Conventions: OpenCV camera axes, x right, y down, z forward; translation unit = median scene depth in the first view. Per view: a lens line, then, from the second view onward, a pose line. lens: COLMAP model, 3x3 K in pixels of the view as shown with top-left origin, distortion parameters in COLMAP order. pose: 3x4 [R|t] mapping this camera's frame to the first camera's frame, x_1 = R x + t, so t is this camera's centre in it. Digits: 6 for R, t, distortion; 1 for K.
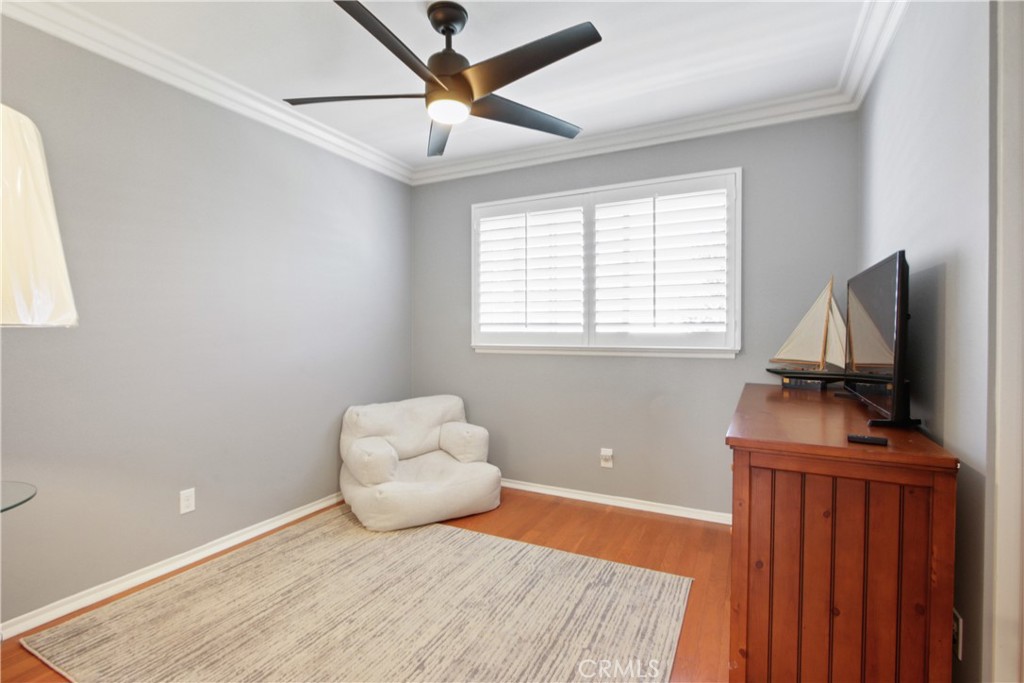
lens RADIAL K [[469.8, 0, 510.6], [0, 469.8, 335.8], [0, 0, 1]] dist [-0.015542, 0.000576]
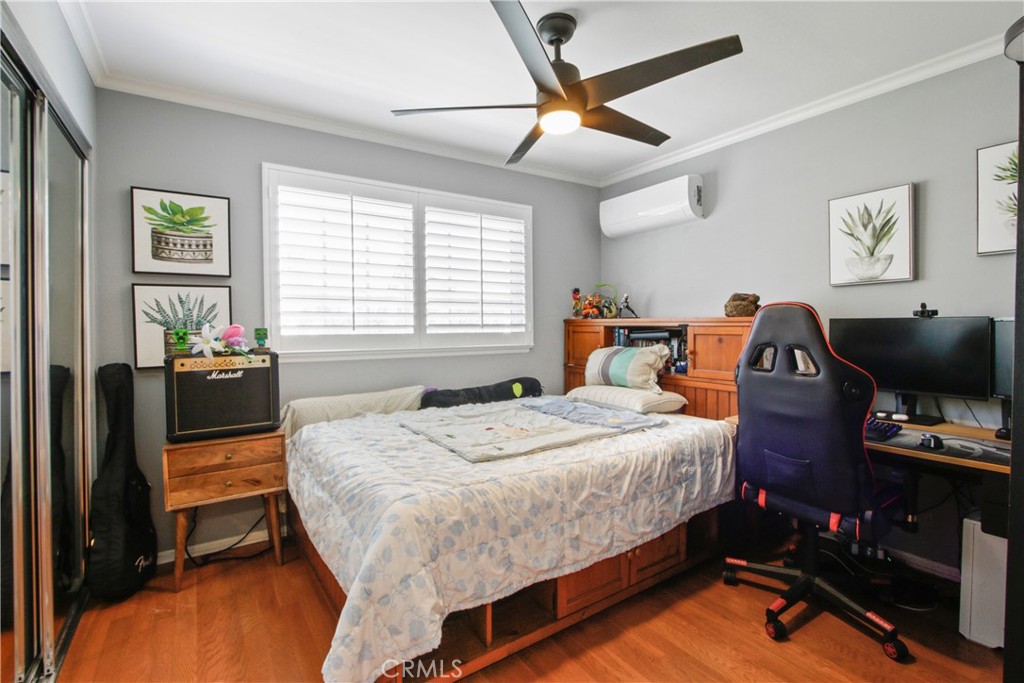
lens RADIAL K [[469.8, 0, 510.6], [0, 469.8, 335.8], [0, 0, 1]] dist [-0.015542, 0.000576]
pose [[0.499093, -0.016160, 0.866398, -0.644652], [0.019619, 0.999781, 0.007347, -0.007523], [-0.866327, 0.013331, 0.499300, 0.373395]]
